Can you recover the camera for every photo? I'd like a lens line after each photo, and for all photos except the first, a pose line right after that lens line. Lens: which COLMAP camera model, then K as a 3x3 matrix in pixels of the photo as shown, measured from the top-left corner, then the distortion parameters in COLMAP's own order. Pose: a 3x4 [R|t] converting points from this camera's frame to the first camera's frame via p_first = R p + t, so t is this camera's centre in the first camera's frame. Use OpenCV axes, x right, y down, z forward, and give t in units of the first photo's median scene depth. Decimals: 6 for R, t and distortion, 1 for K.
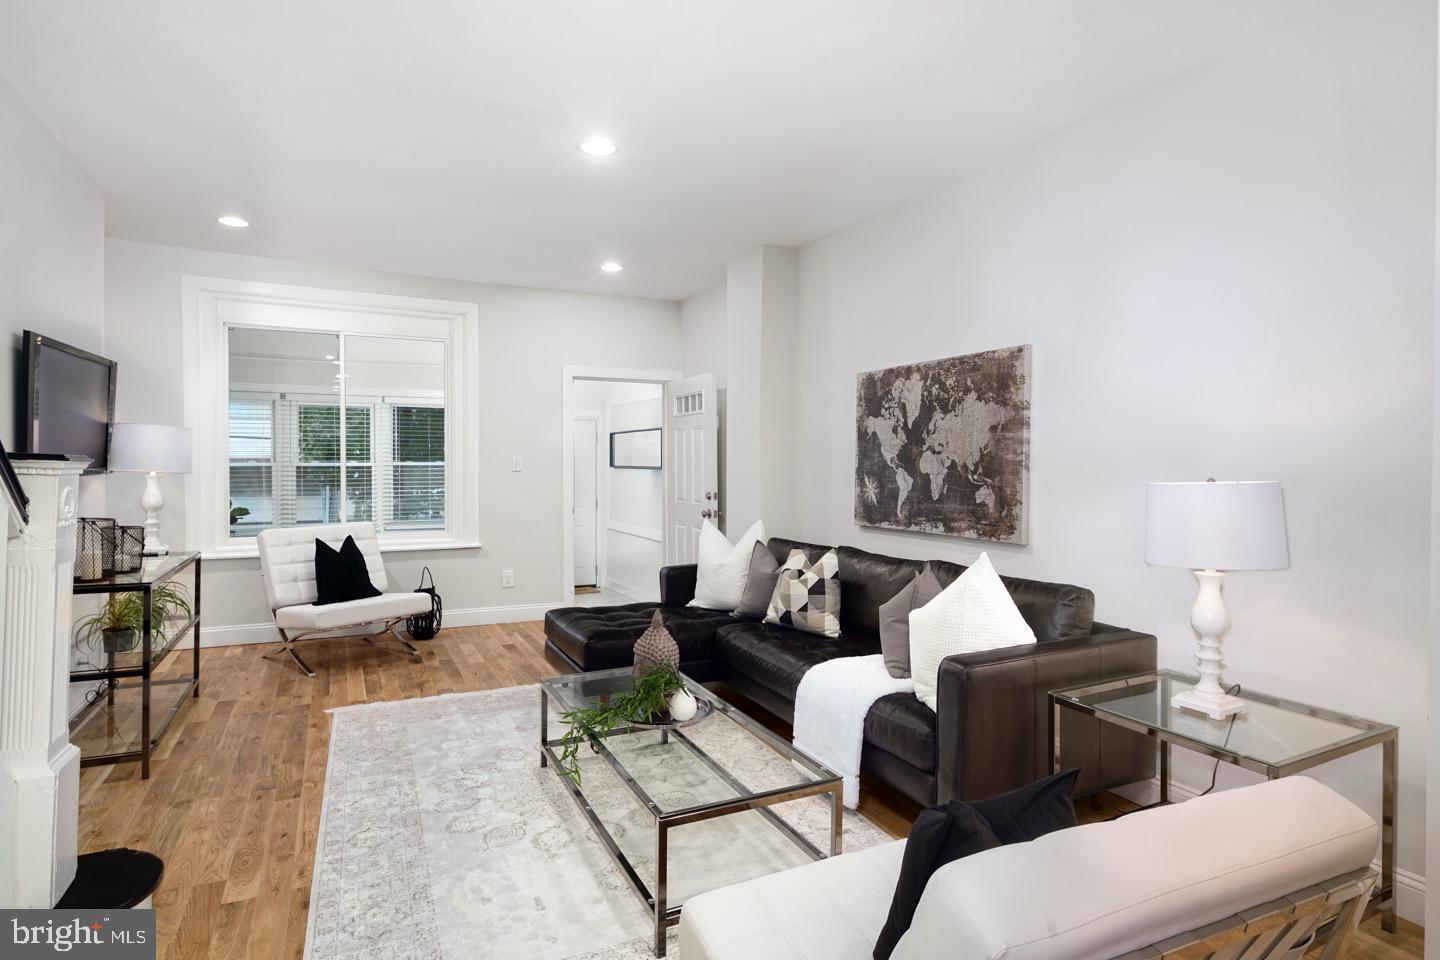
lens RADIAL K [[728.4, 0, 683.1], [0, 728.4, 469.8], [0, 0, 1]] dist [0.006041, 0.000805]
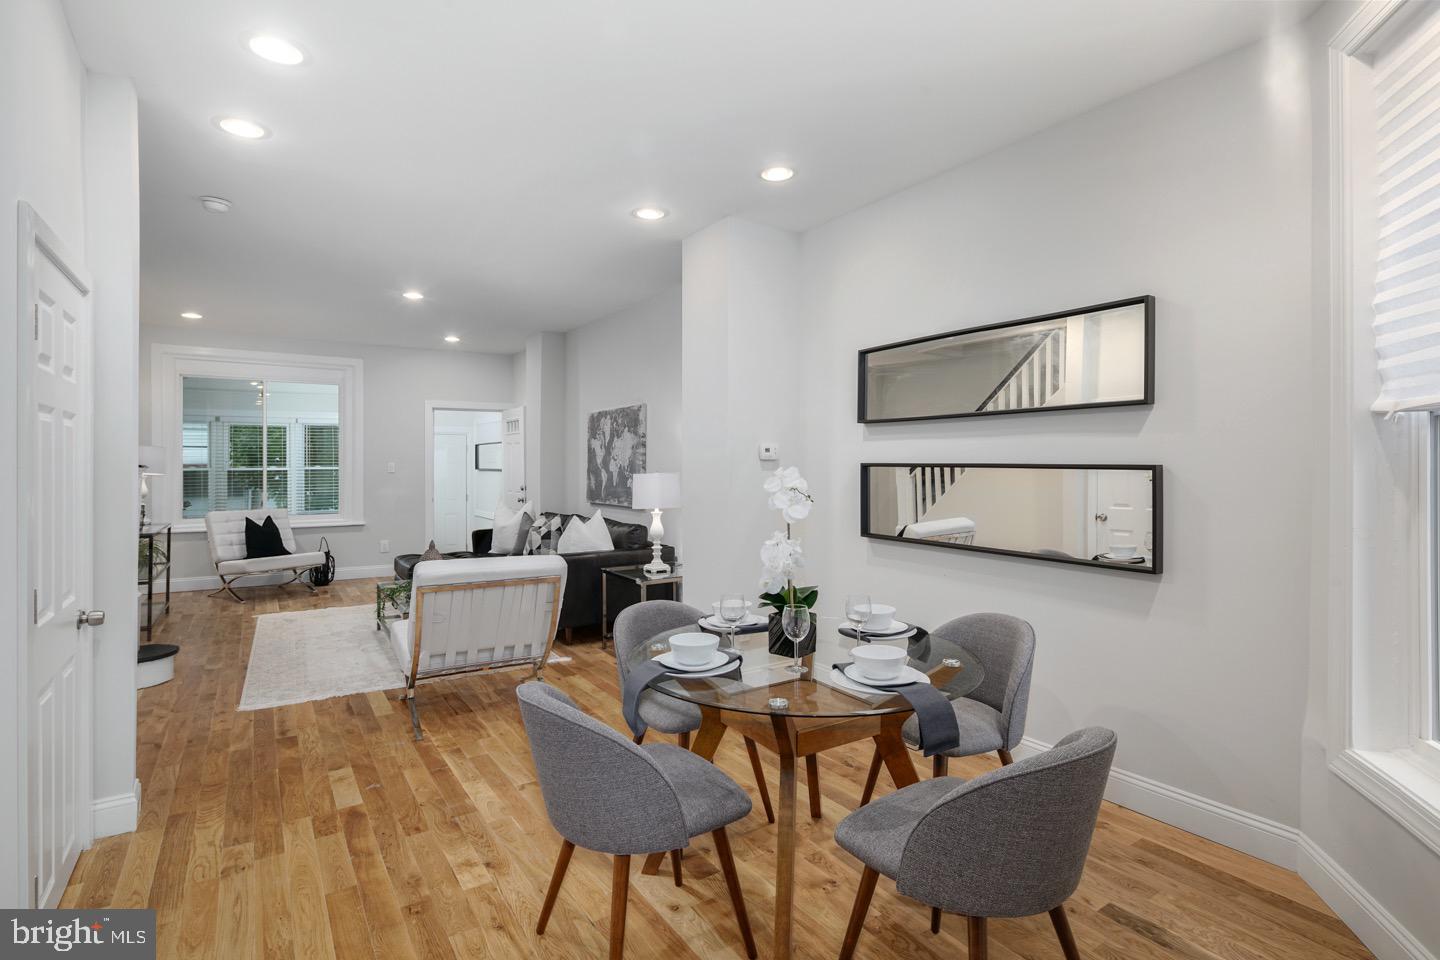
lens RADIAL K [[700.4, 0, 698.5], [0, 700.4, 456.7], [0, 0, 1]] dist [0.002227, -0.003209]
pose [[0.993113, -0.004854, 0.117063, 0.326718], [0.007445, 0.999737, -0.021713, 0.007238], [-0.116927, 0.022435, 0.992887, -0.697652]]
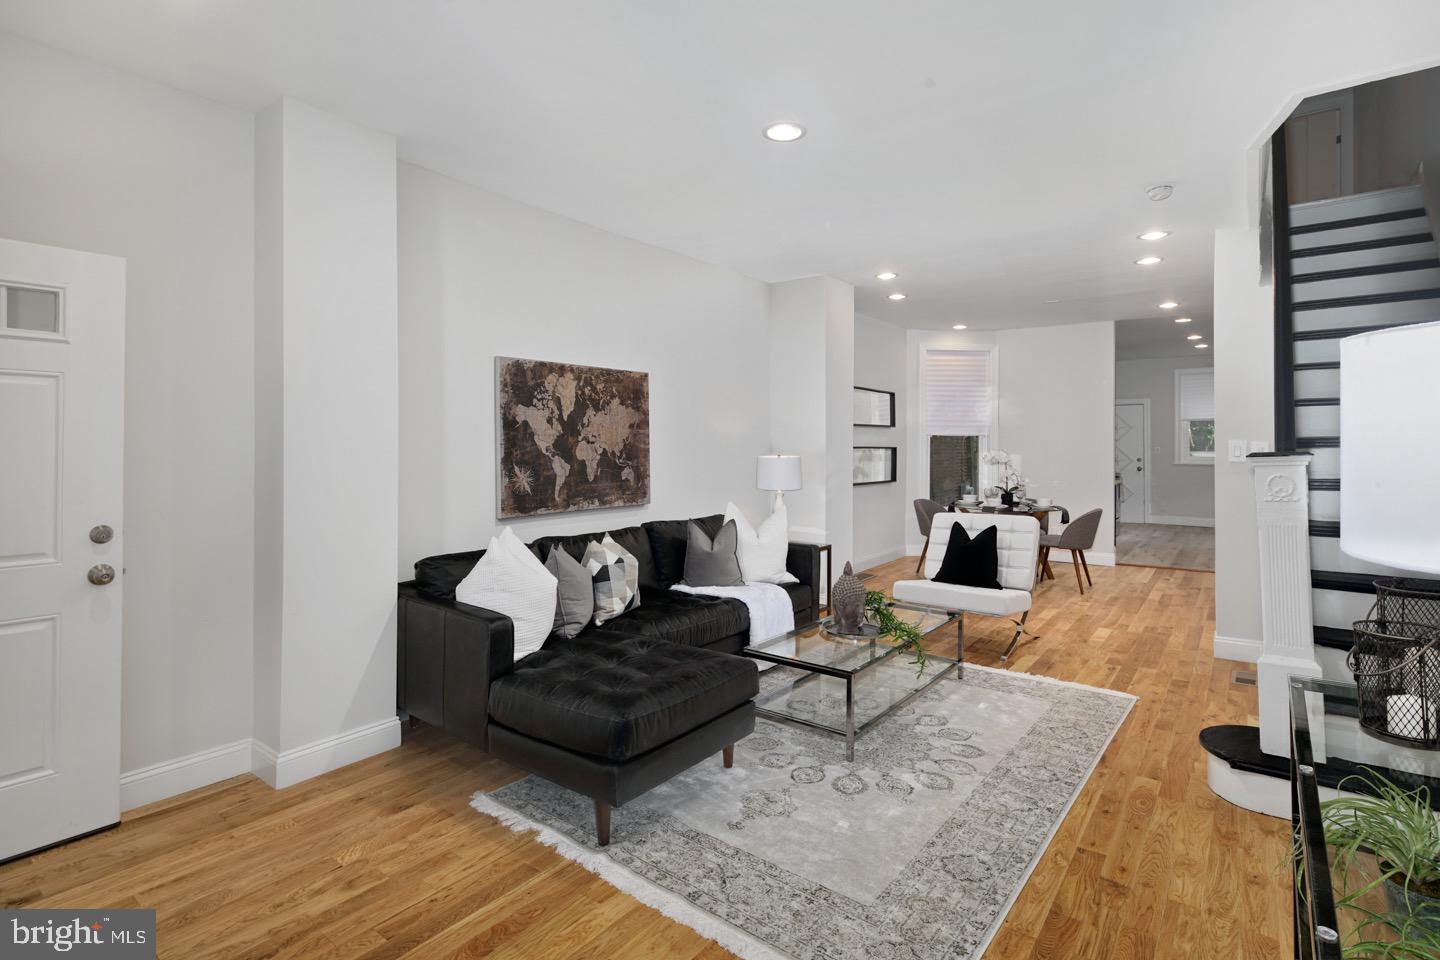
lens RADIAL K [[700.4, 0, 762.6], [0, 700.4, 437.5], [0, 0, 1]] dist [0.002227, -0.003209]
pose [[-0.491704, 0.004483, 0.870751, -0.762392], [0.009779, 0.999952, 0.000373, -0.027480], [-0.870708, 0.008699, -0.491724, 1.238785]]
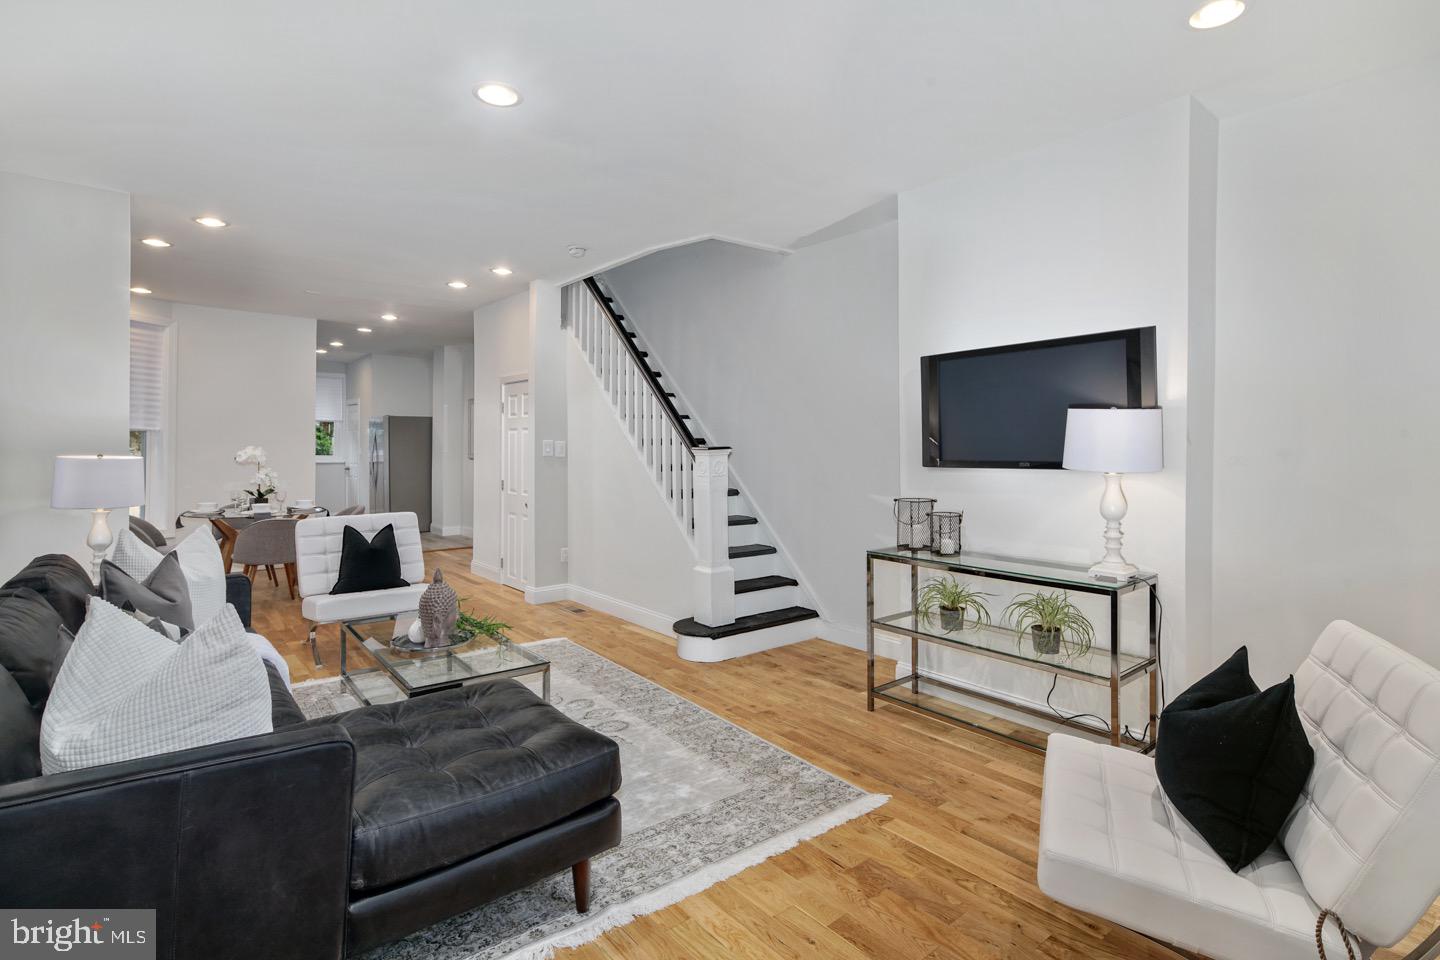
lens RADIAL K [[700.4, 0, 694.6], [0, 700.4, 451.1], [0, 0, 1]] dist [0.002227, -0.003209]
pose [[-0.974252, -0.007446, -0.225340, -0.134692], [-0.012348, 0.999717, 0.020350, -0.025614], [0.225125, 0.022608, -0.974068, 1.571994]]
